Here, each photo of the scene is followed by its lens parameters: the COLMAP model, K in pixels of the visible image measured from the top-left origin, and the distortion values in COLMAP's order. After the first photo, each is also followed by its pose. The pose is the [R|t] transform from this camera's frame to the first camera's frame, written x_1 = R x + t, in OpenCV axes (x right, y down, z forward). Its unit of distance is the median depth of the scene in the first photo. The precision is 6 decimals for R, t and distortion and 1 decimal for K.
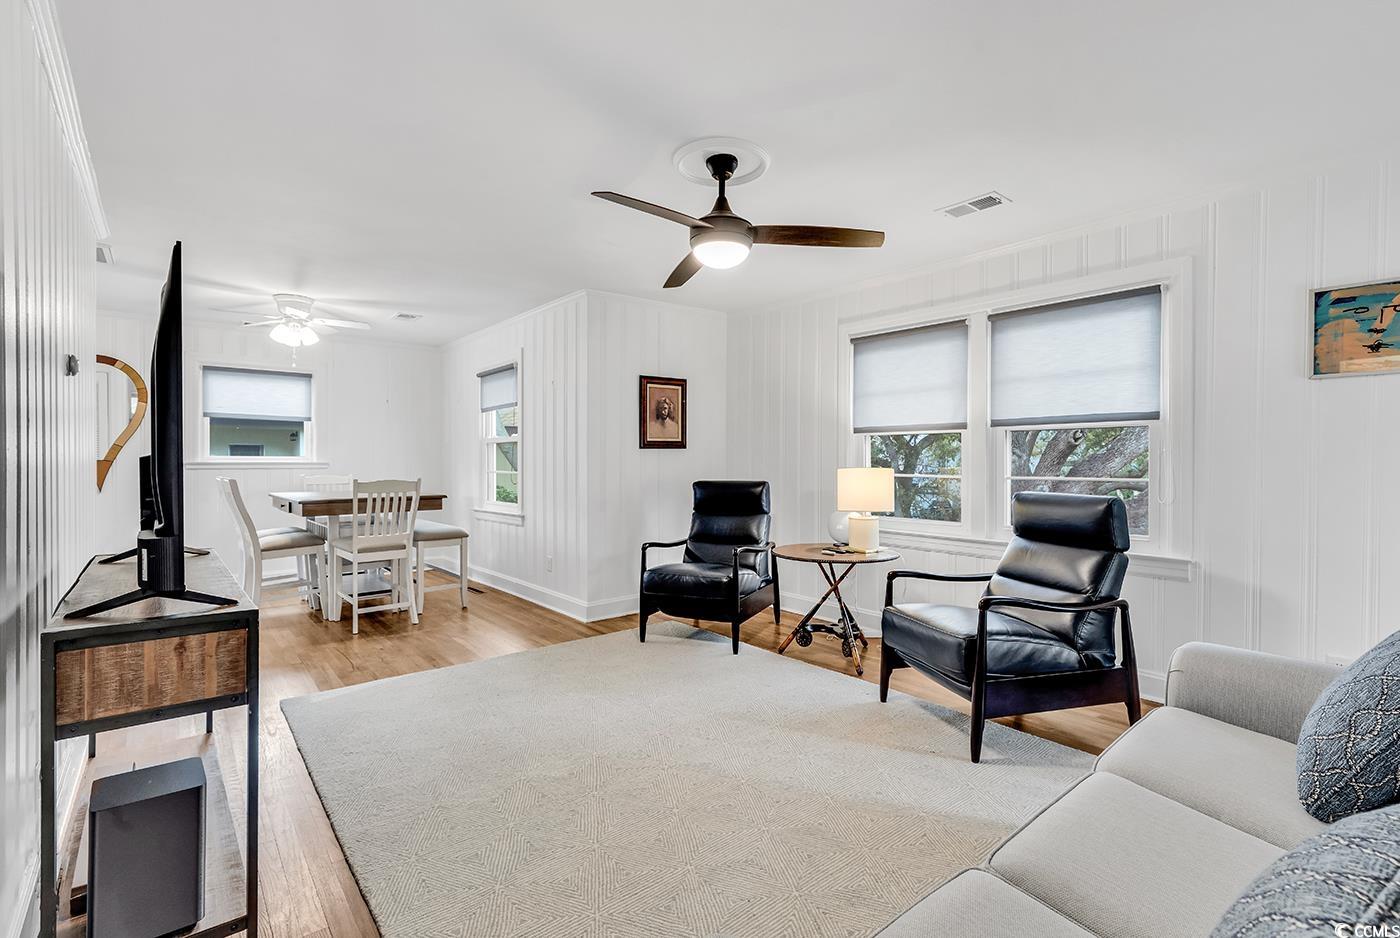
lens RADIAL K [[638.4, 0, 709.0], [0, 638.4, 459.3], [0, 0, 1]] dist [0.000644, -0.000014]
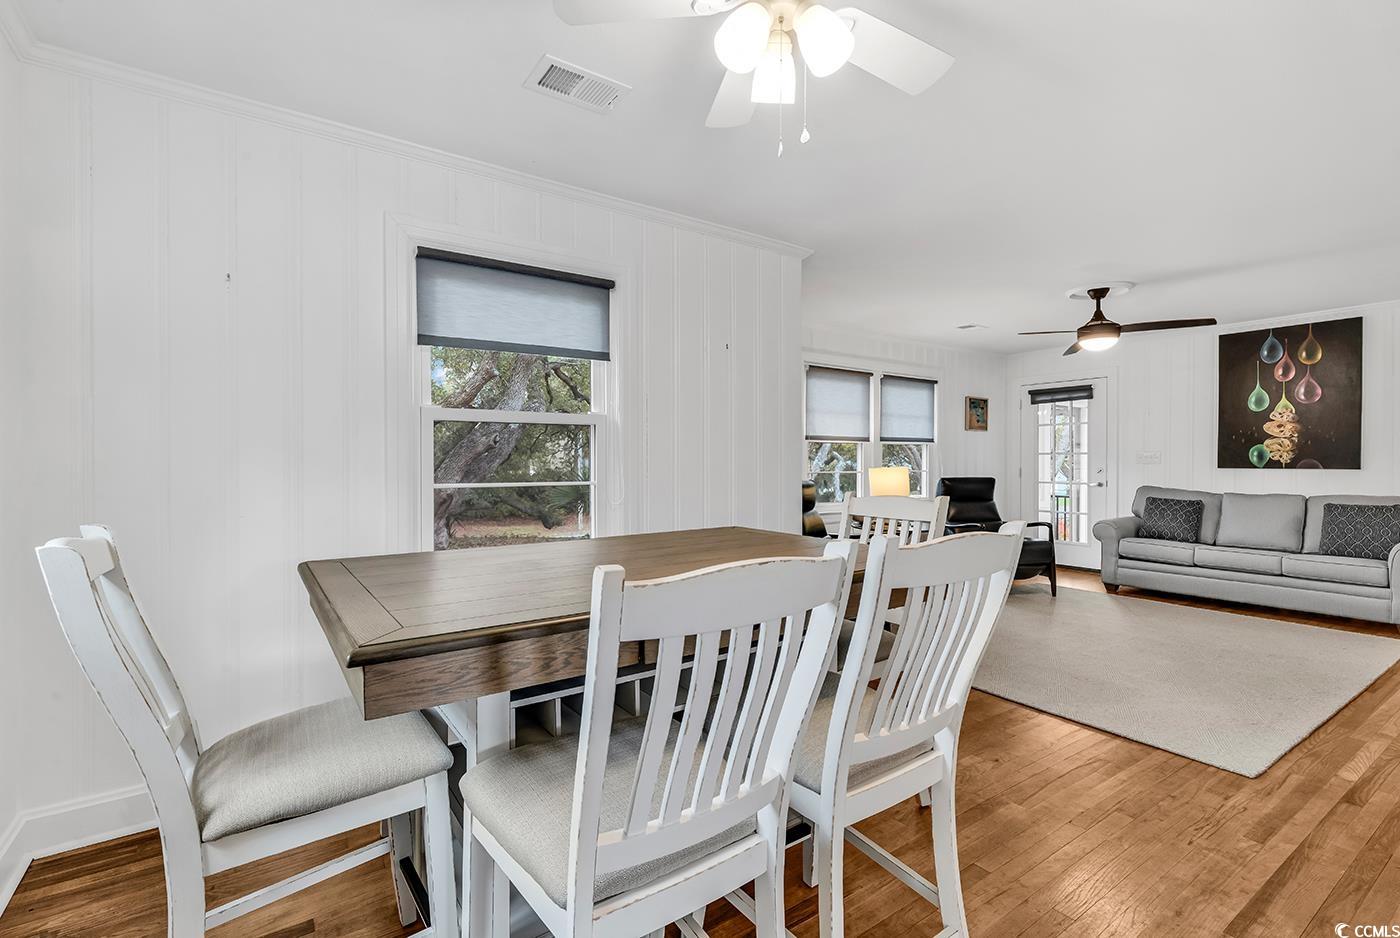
lens RADIAL K [[650.3, 0, 700.0], [0, 650.3, 469.0], [0, 0, 1]] dist [0.002030, -0.000015]
pose [[0.069578, -0.000251, 0.997576, -1.340719], [0.006143, 0.999981, -0.000177, 0.020830], [-0.997558, 0.006141, 0.069578, 1.401520]]
